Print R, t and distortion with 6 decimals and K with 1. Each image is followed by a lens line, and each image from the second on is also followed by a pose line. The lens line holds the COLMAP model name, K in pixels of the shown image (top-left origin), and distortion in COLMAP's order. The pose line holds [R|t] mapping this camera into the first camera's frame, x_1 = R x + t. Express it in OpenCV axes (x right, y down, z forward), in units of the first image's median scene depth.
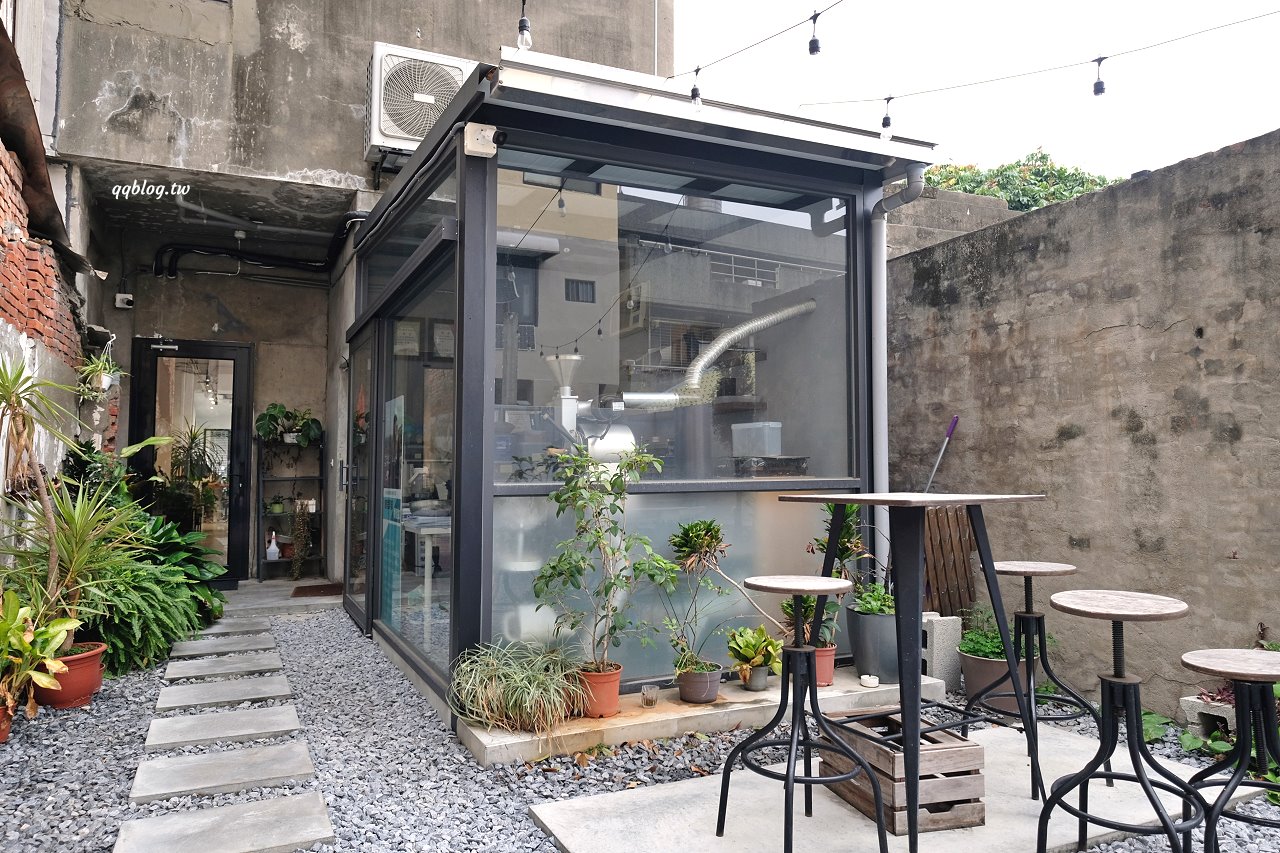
lens RADIAL K [[747.1, 0, 605.3], [0, 747.1, 423.8], [0, 0, 1]] dist [-0.006080, 0.001888]
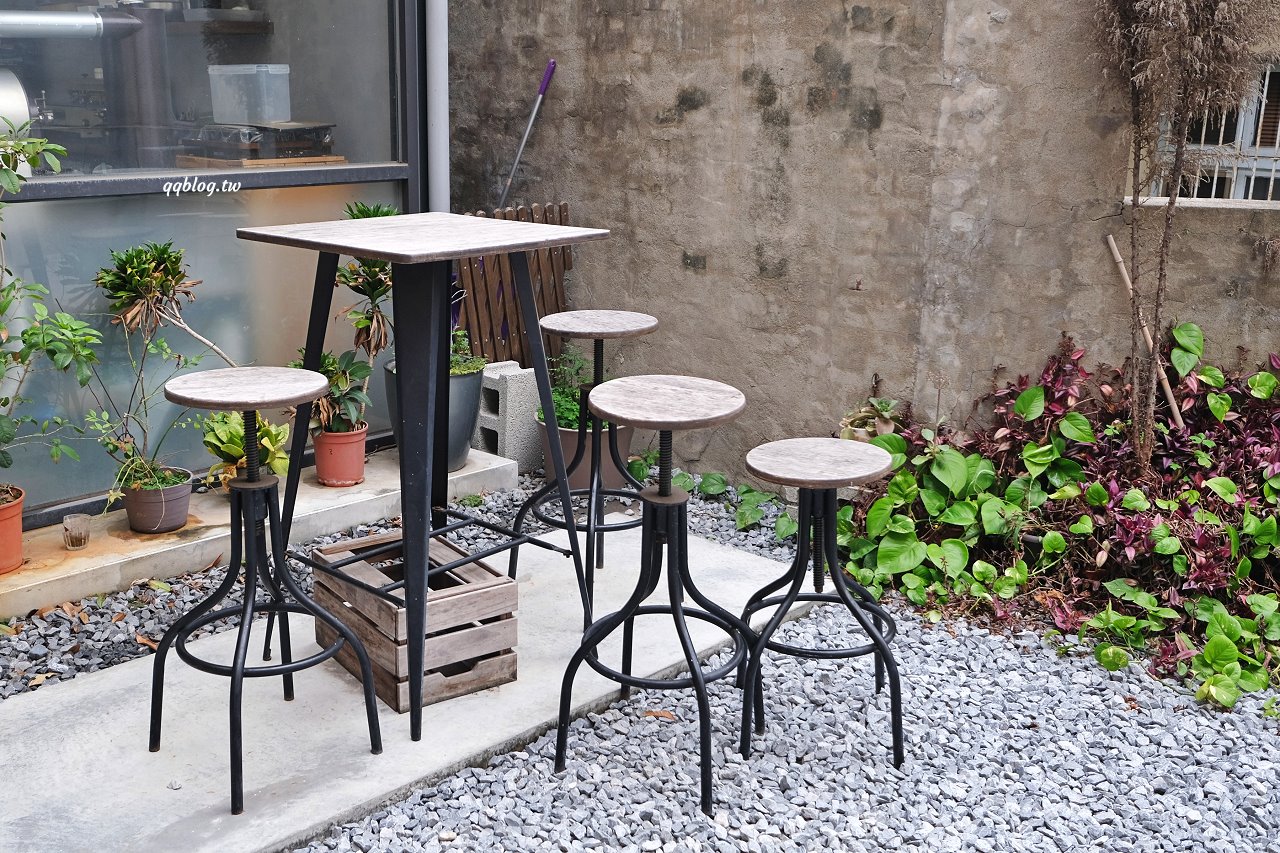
lens RADIAL K [[1200.9, 0, 544.0], [0, 1200.9, 340.3], [0, 0, 1]] dist [-0.005494, 0.000000]
pose [[0.943717, -0.084580, 0.319757, 0.147852], [-0.011653, 0.957648, 0.287704, -0.100106], [-0.330549, -0.275238, 0.902763, 0.009951]]
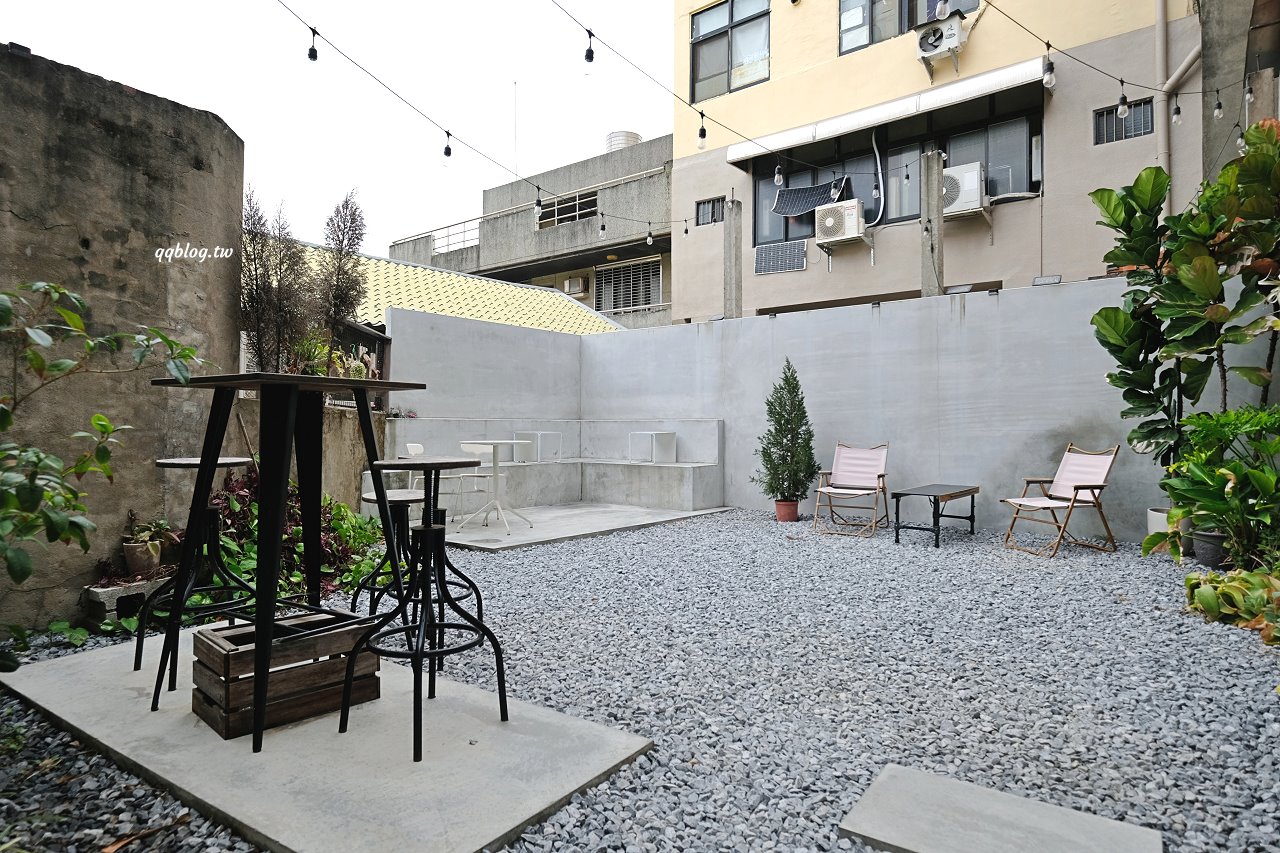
lens RADIAL K [[738.7, 0, 641.9], [0, 738.7, 418.6], [0, 0, 1]] dist [0.005085, -0.001036]
pose [[-0.479335, 0.013194, 0.877533, -0.451558], [-0.066738, 0.996444, -0.051436, 0.115816], [-0.875091, -0.083220, -0.476750, 0.756214]]
